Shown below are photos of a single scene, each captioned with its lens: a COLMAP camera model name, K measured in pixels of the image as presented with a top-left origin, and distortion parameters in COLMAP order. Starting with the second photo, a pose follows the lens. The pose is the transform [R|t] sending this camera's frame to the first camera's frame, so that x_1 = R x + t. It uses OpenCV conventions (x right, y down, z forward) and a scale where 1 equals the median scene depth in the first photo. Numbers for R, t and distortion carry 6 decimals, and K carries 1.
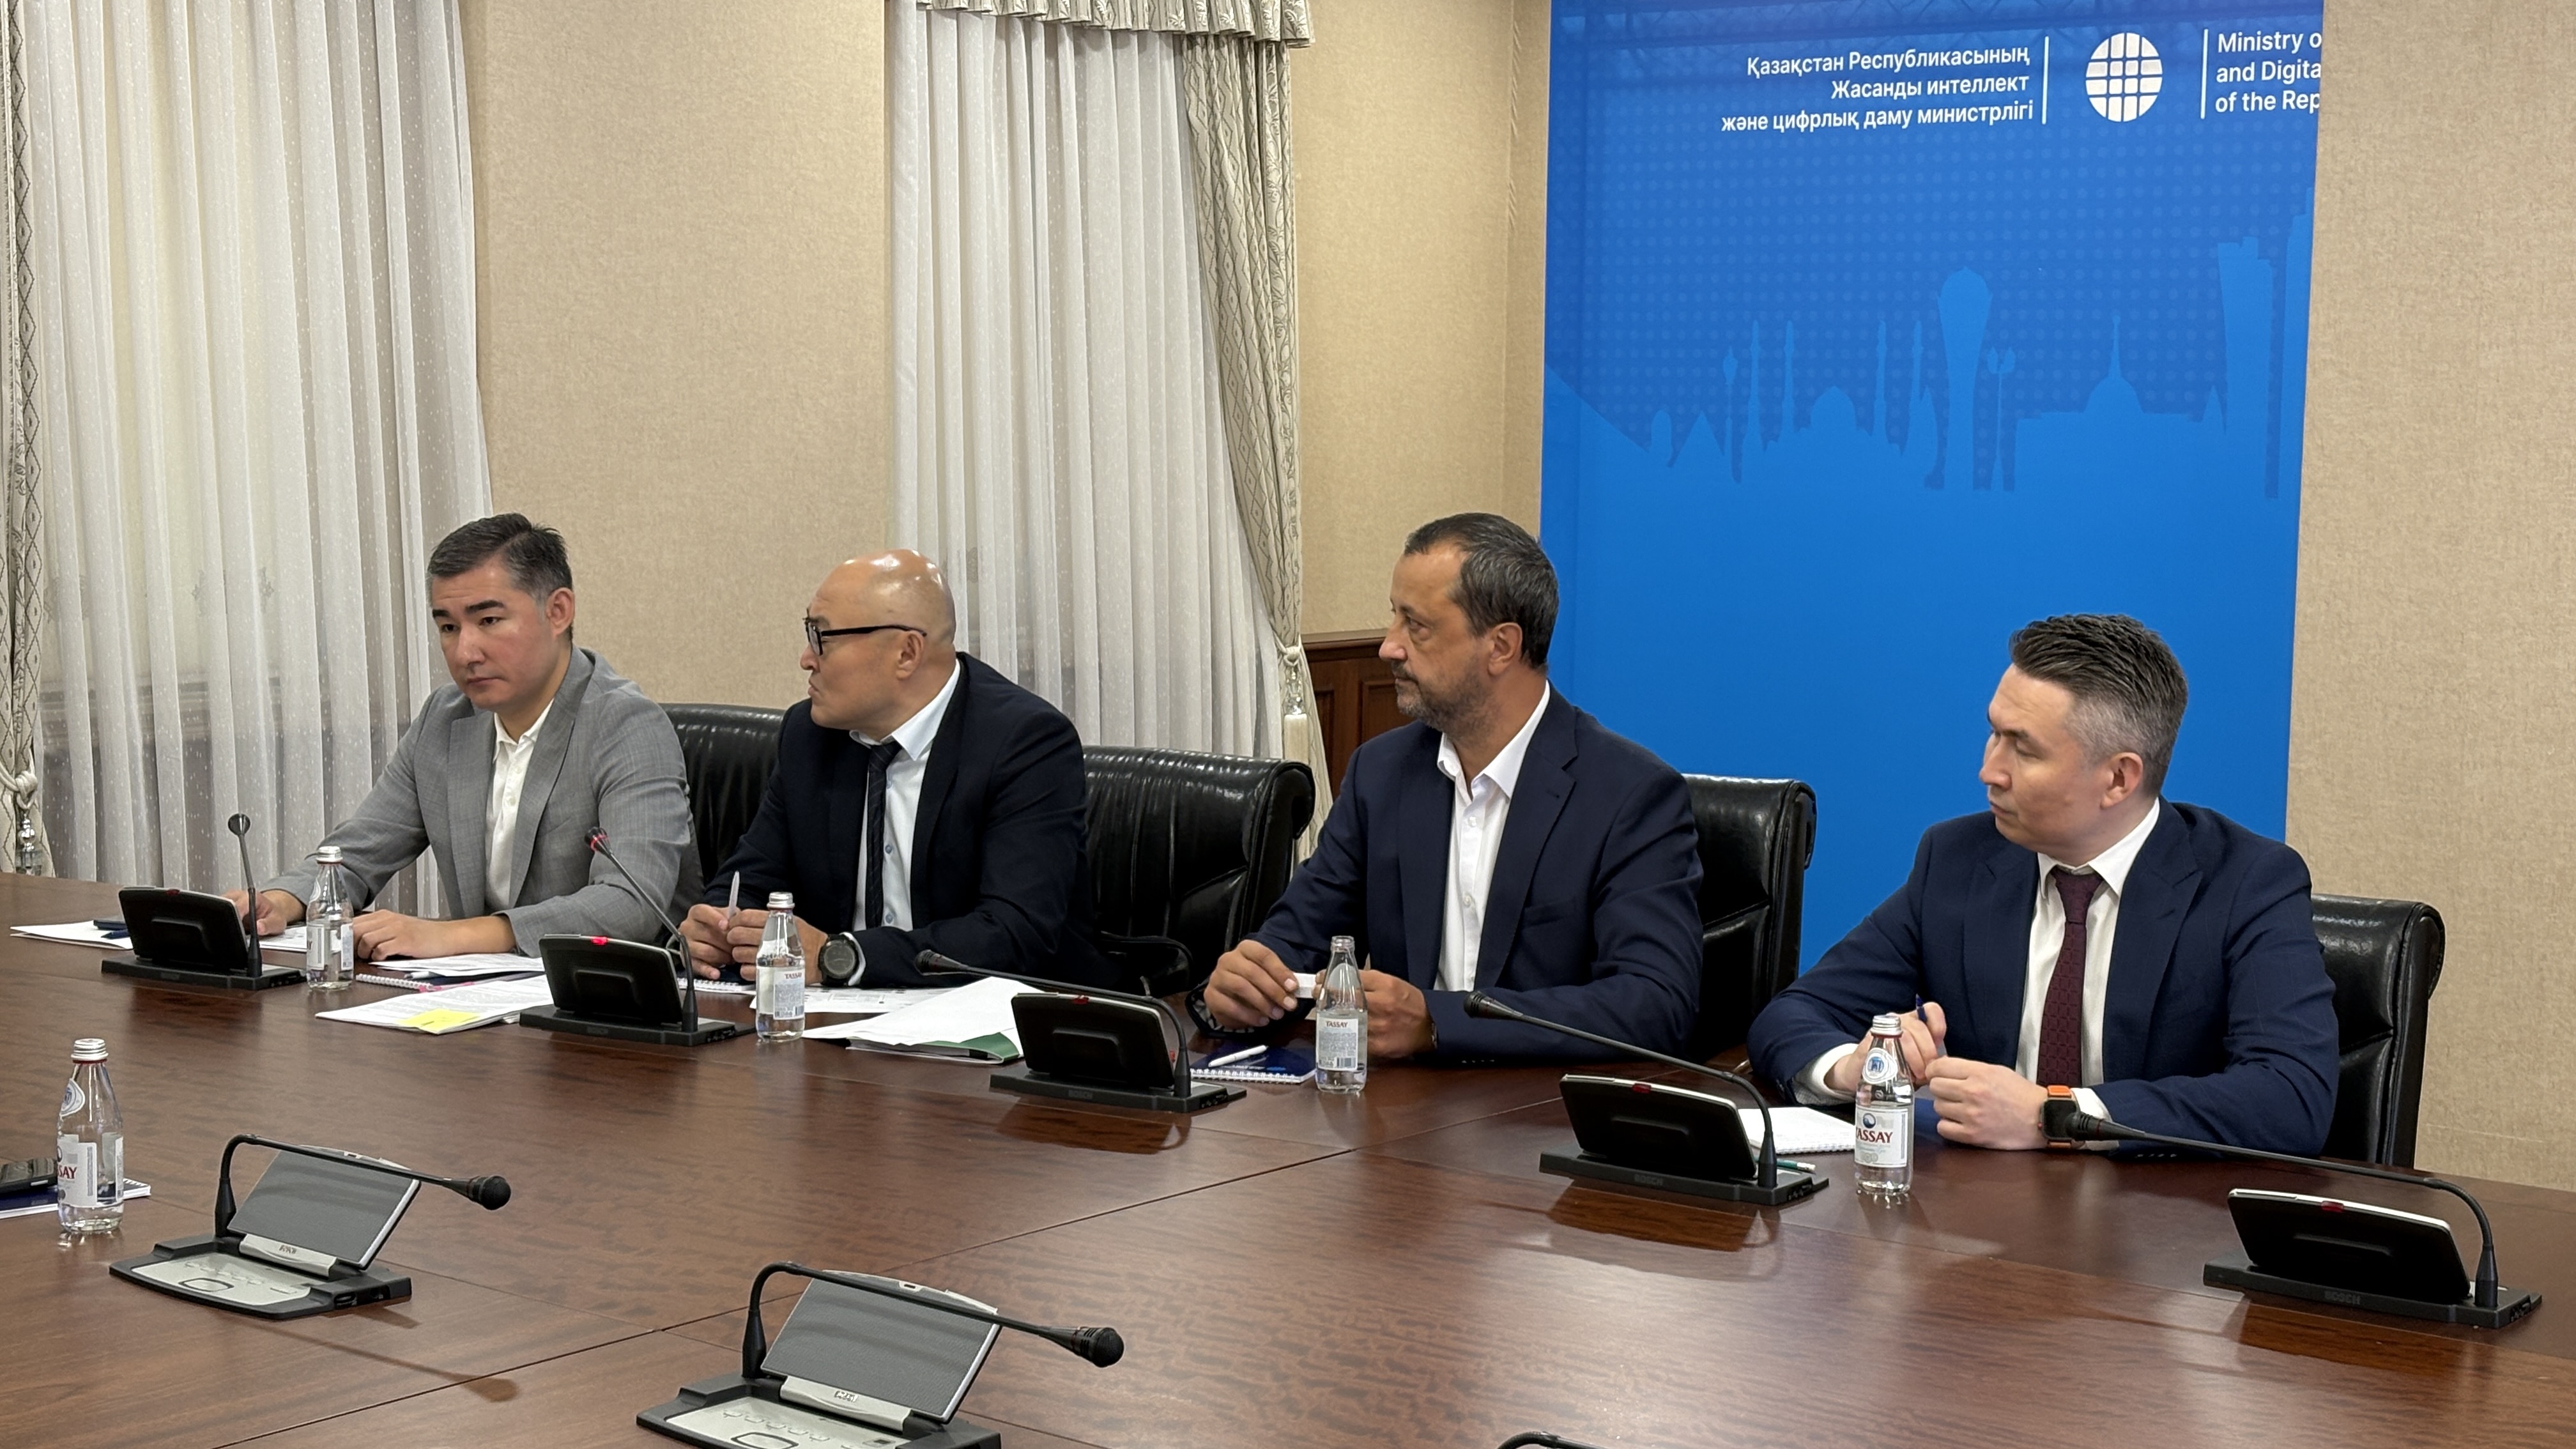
lens RADIAL K [[3805.2, 0, 1315.3], [0, 3805.2, 740.8], [0, 0, 1]] dist [0.292579, -1.210366]
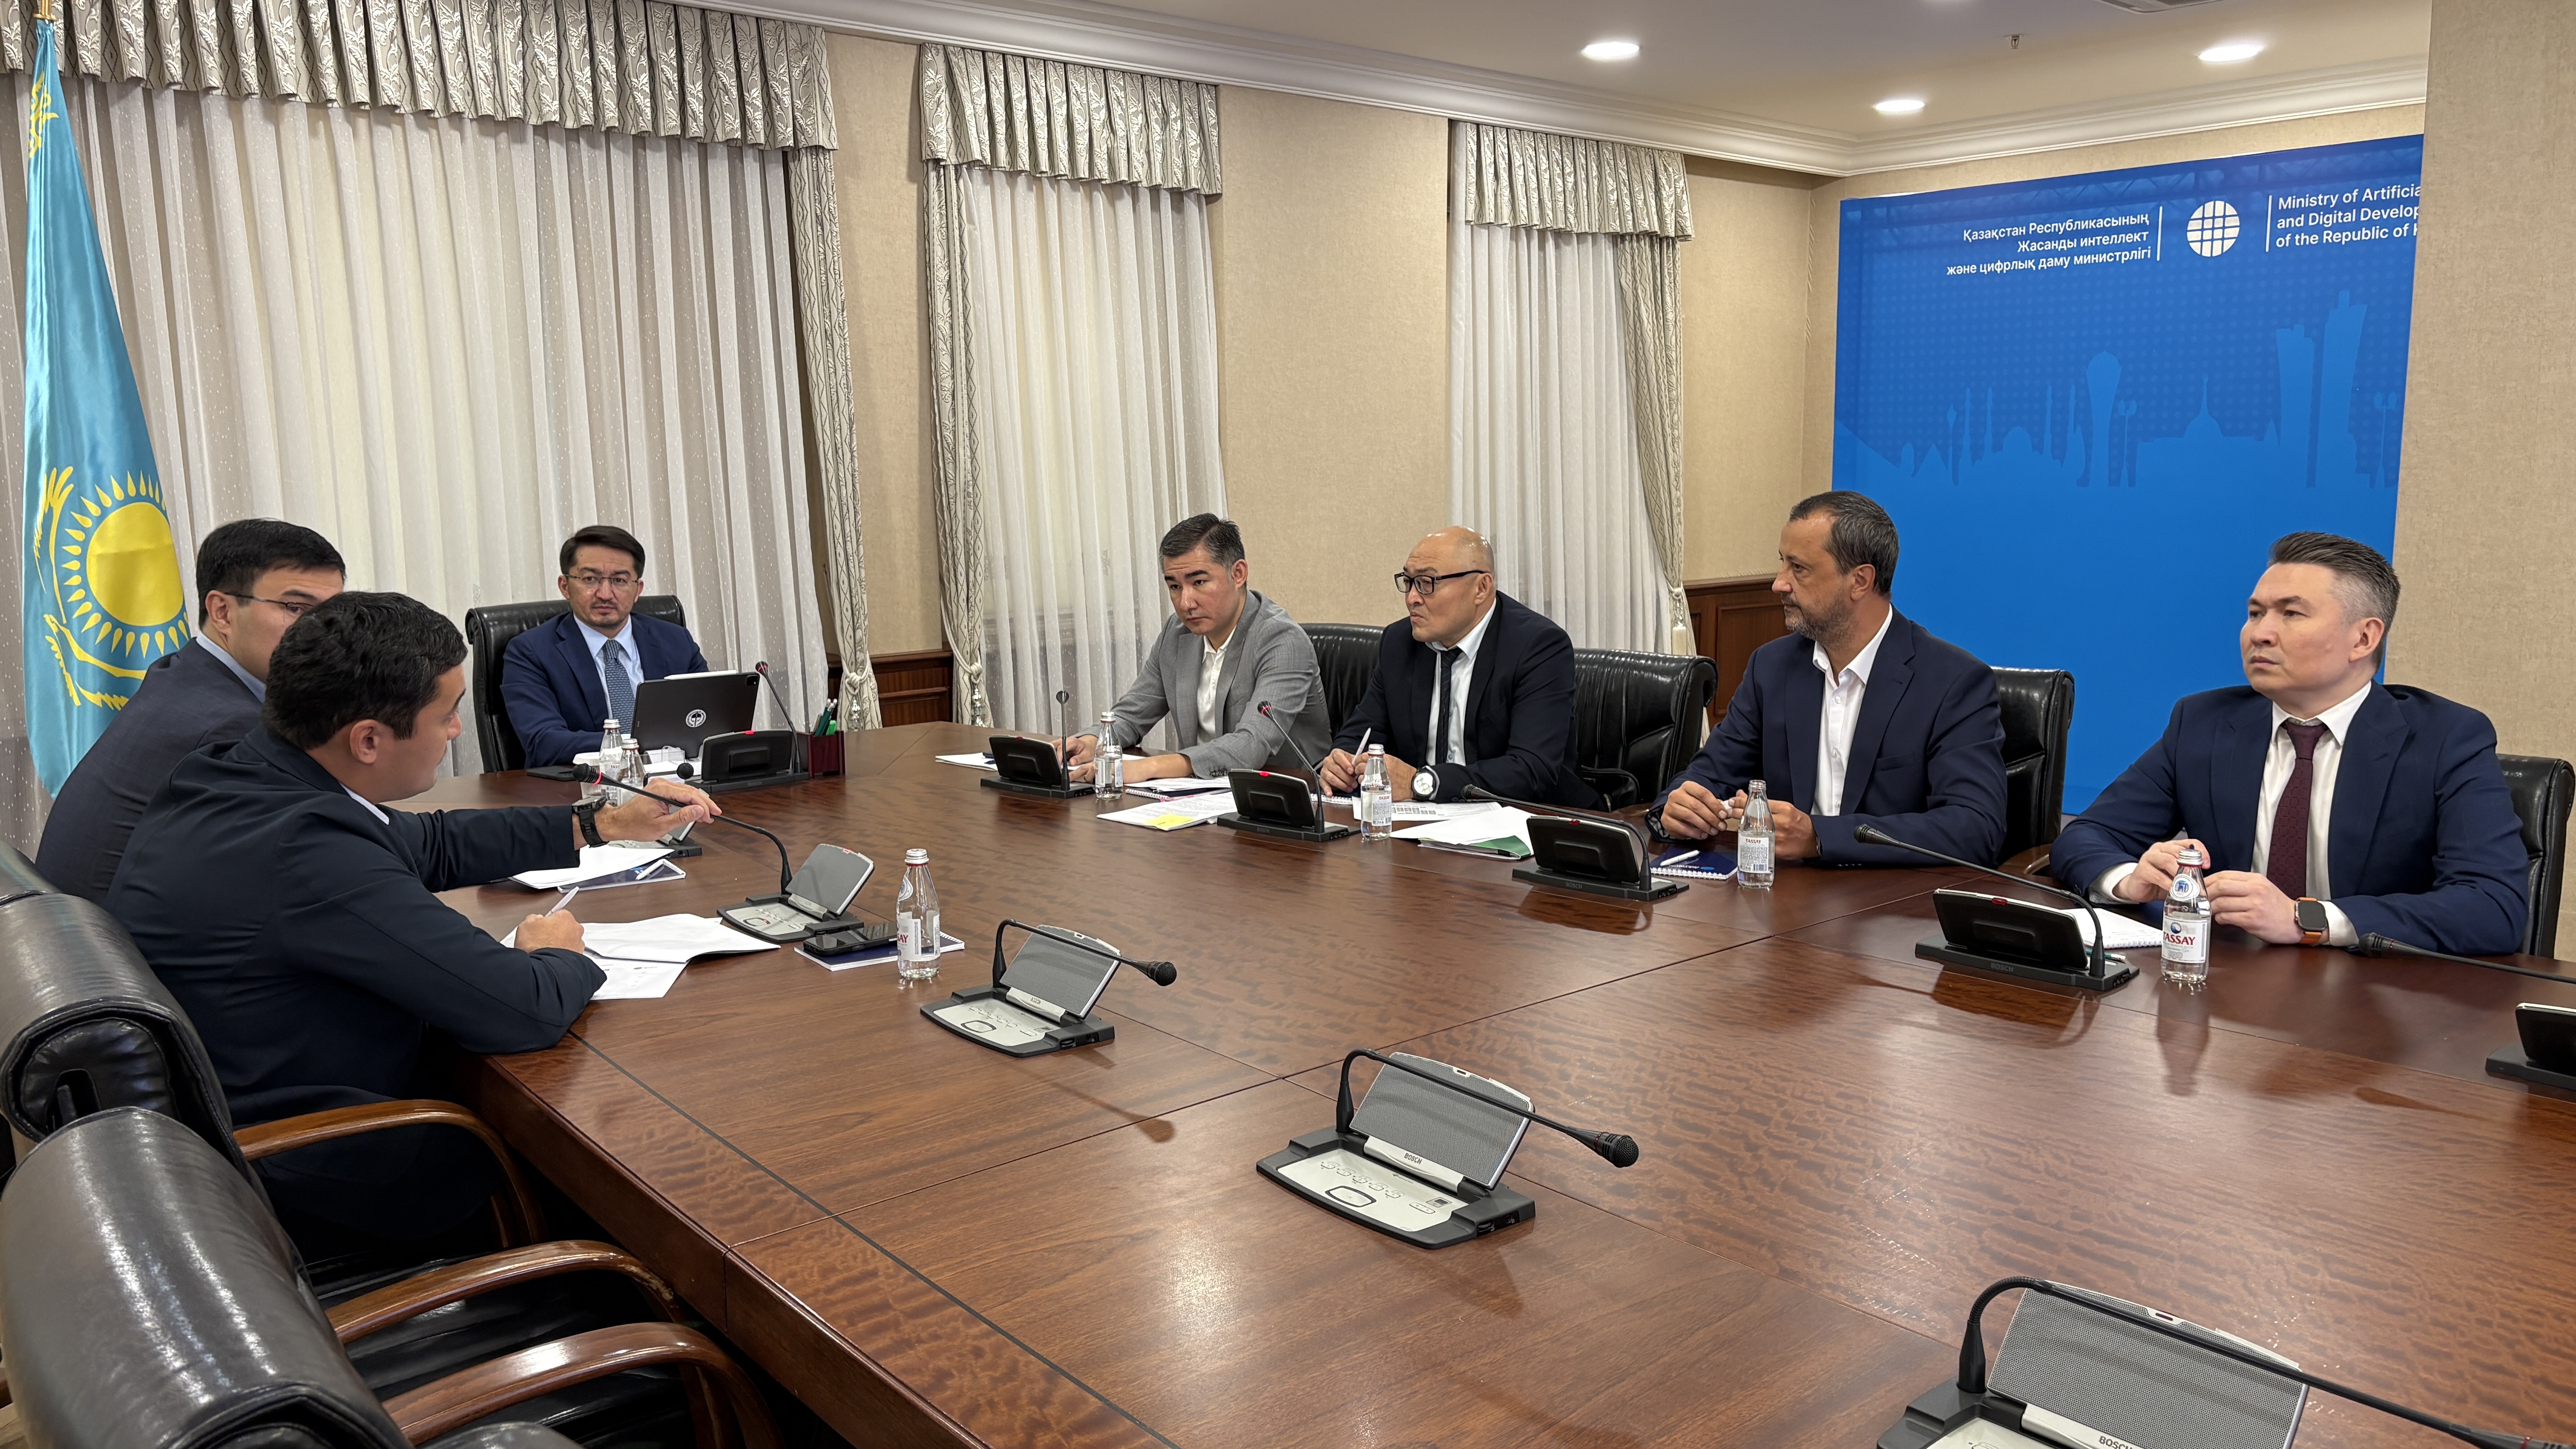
lens RADIAL K [[1927.4, 0, 1290.8], [0, 1927.4, 714.7], [0, 0, 1]] dist [0.060177, -0.068847]
pose [[0.981491, 0.003221, -0.191479, -0.019788], [0.004140, 0.999268, 0.038032, -0.001694], [0.191461, -0.038121, 0.980760, 0.185738]]
